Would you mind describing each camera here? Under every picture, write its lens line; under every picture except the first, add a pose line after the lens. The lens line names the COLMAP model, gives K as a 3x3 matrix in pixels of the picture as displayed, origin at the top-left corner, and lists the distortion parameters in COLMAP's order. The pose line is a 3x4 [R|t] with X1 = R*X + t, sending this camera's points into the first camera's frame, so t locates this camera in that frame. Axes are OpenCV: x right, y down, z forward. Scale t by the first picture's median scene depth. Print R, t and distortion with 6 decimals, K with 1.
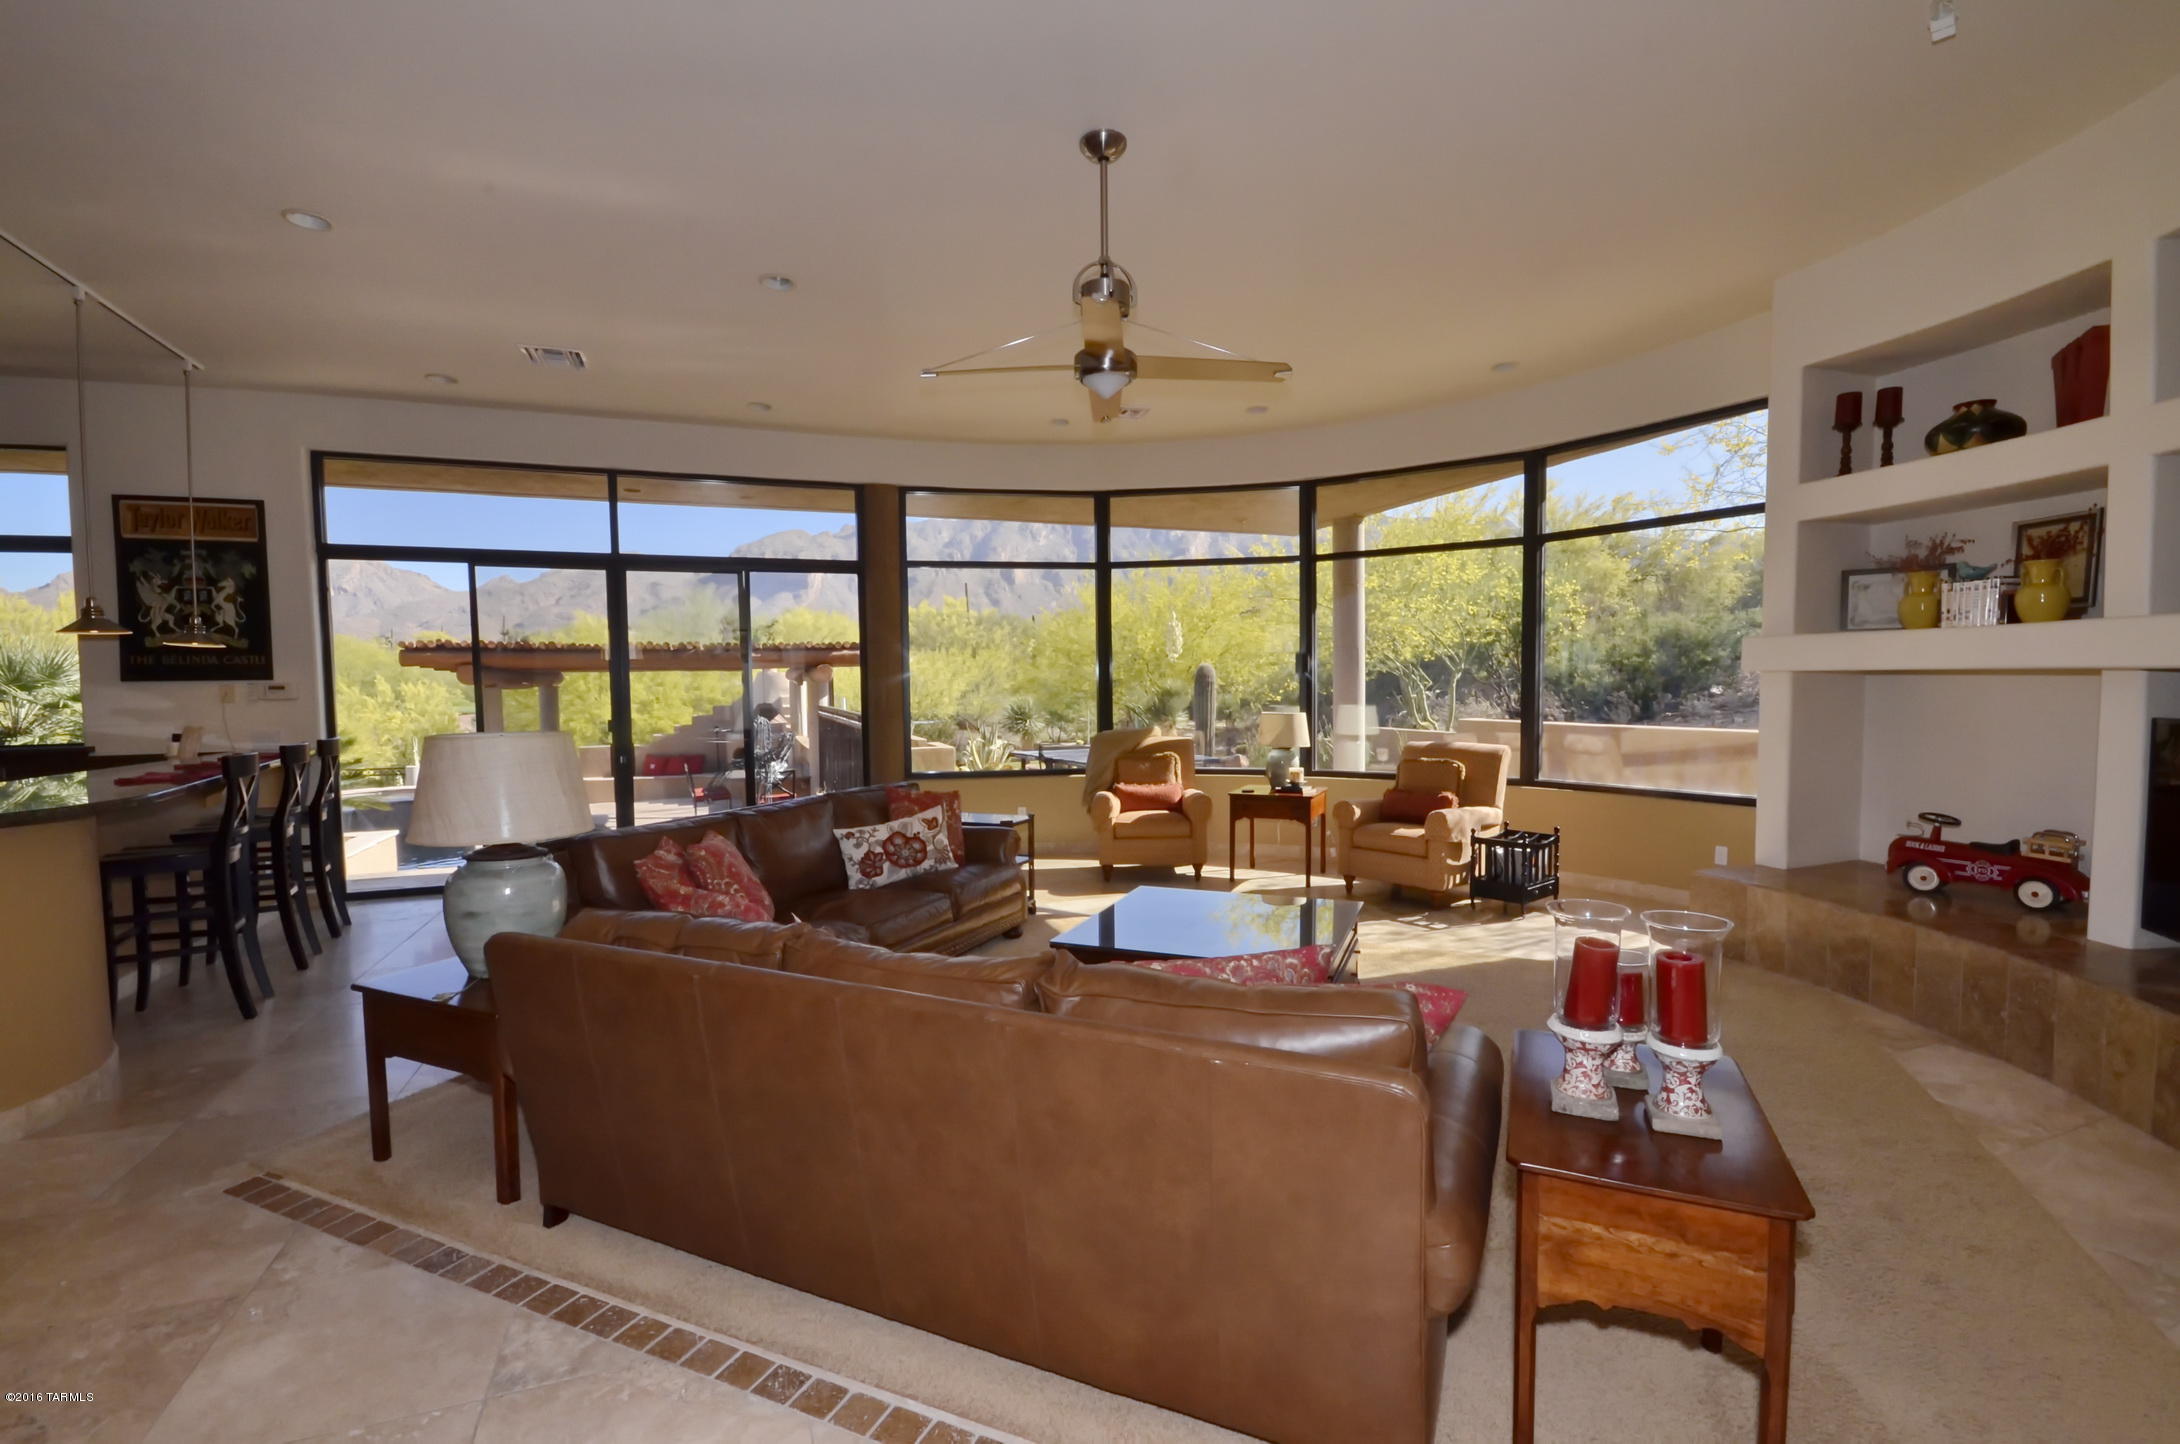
lens RADIAL K [[1017.3, 0, 996.1], [0, 1017.3, 745.4], [0, 0, 1]] dist [-0.019392, -0.000888]
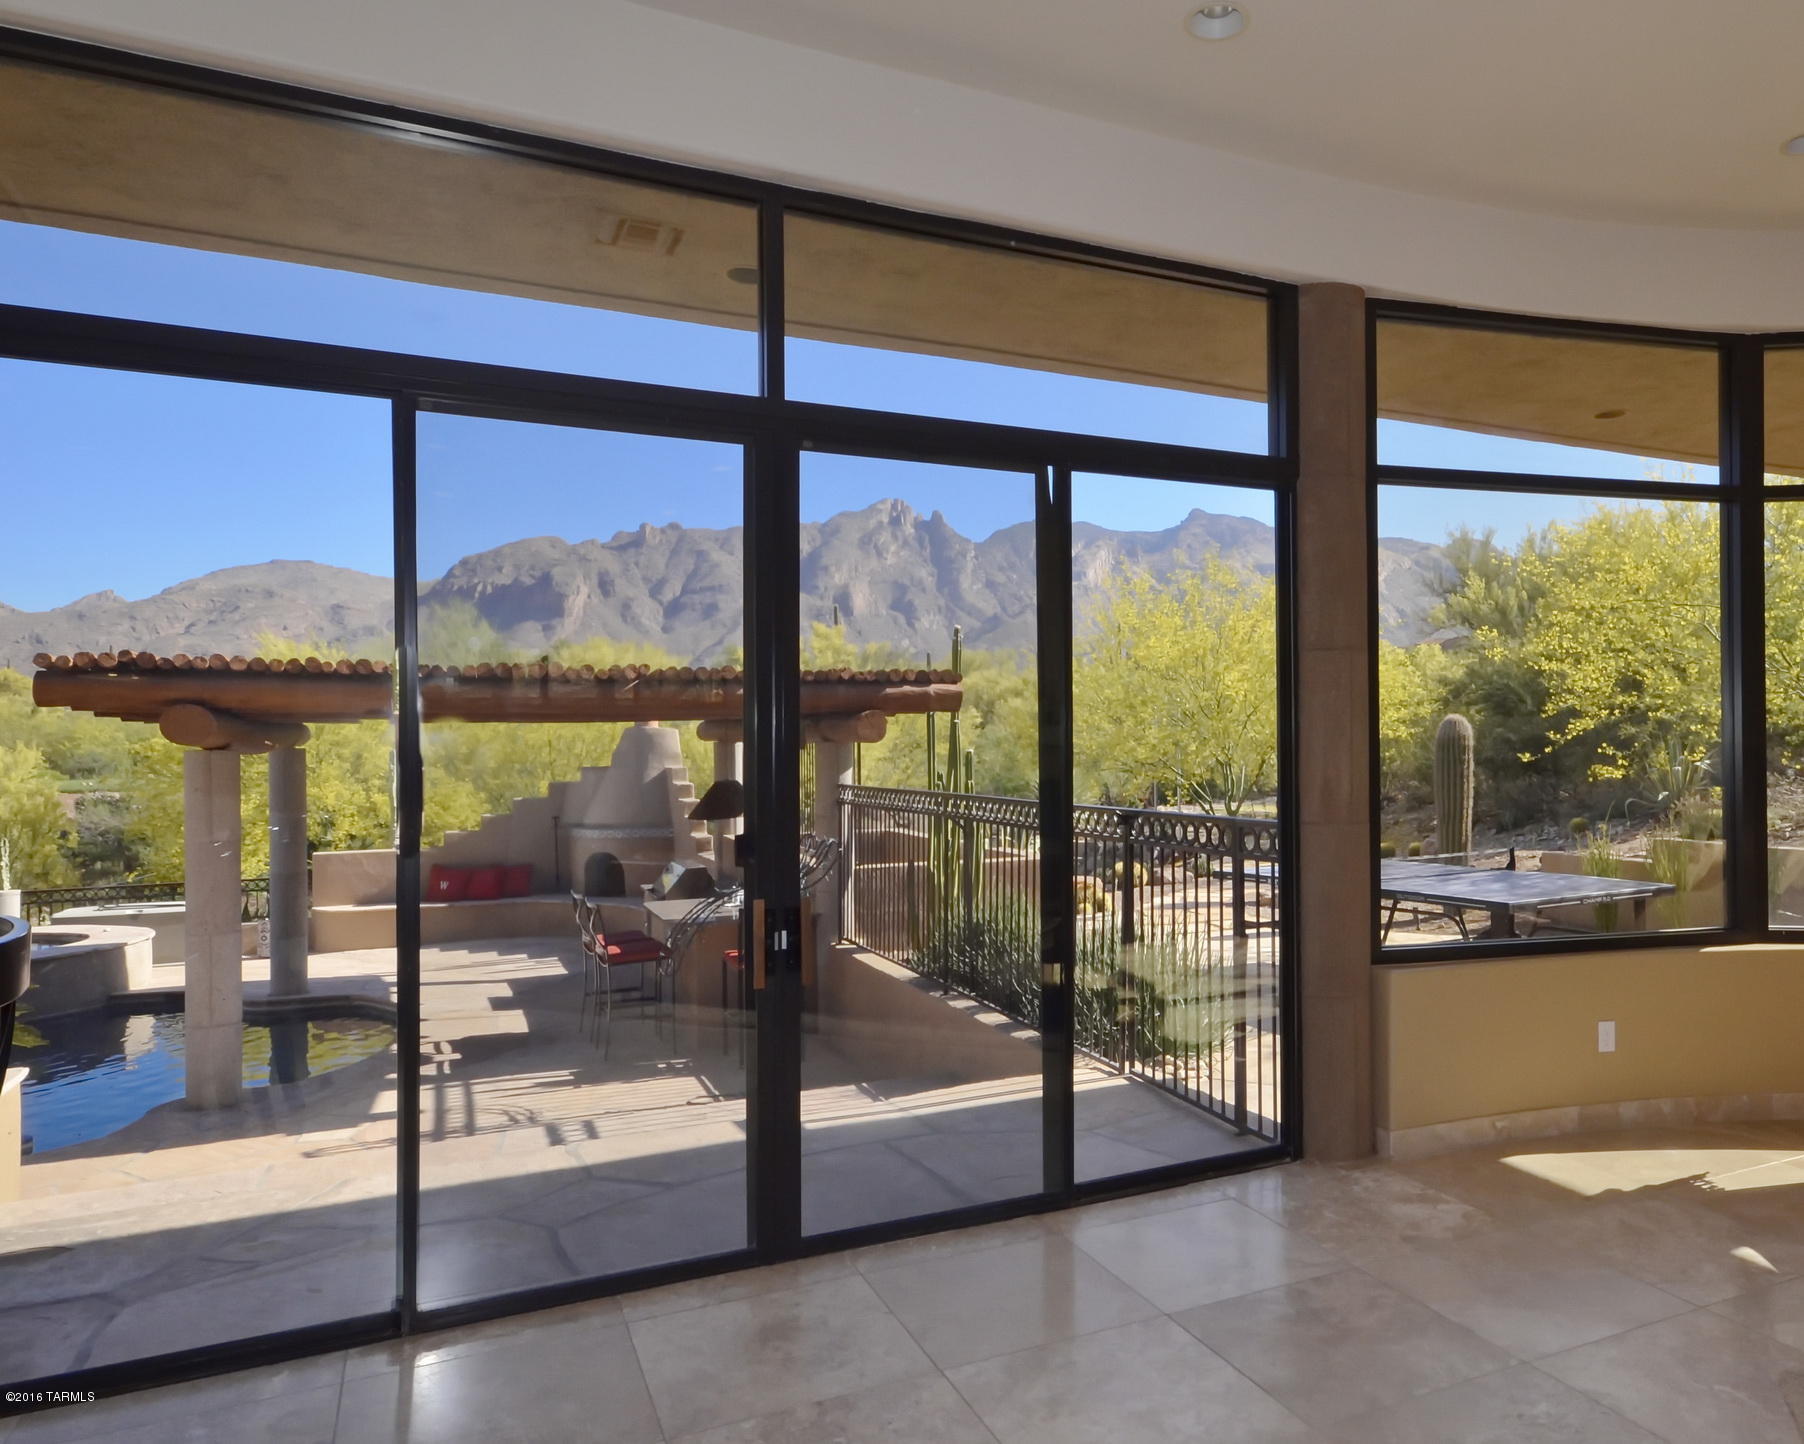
lens RADIAL K [[1269.4, 0, 906.8], [0, 1269.4, 725.6], [0, 0, 1]] dist [0.005595, 0.001792]
pose [[0.991347, 0.005405, 0.131157, -0.419269], [0.005103, 0.996810, -0.079646, -0.028725], [-0.131169, 0.079626, 0.988157, 0.564600]]
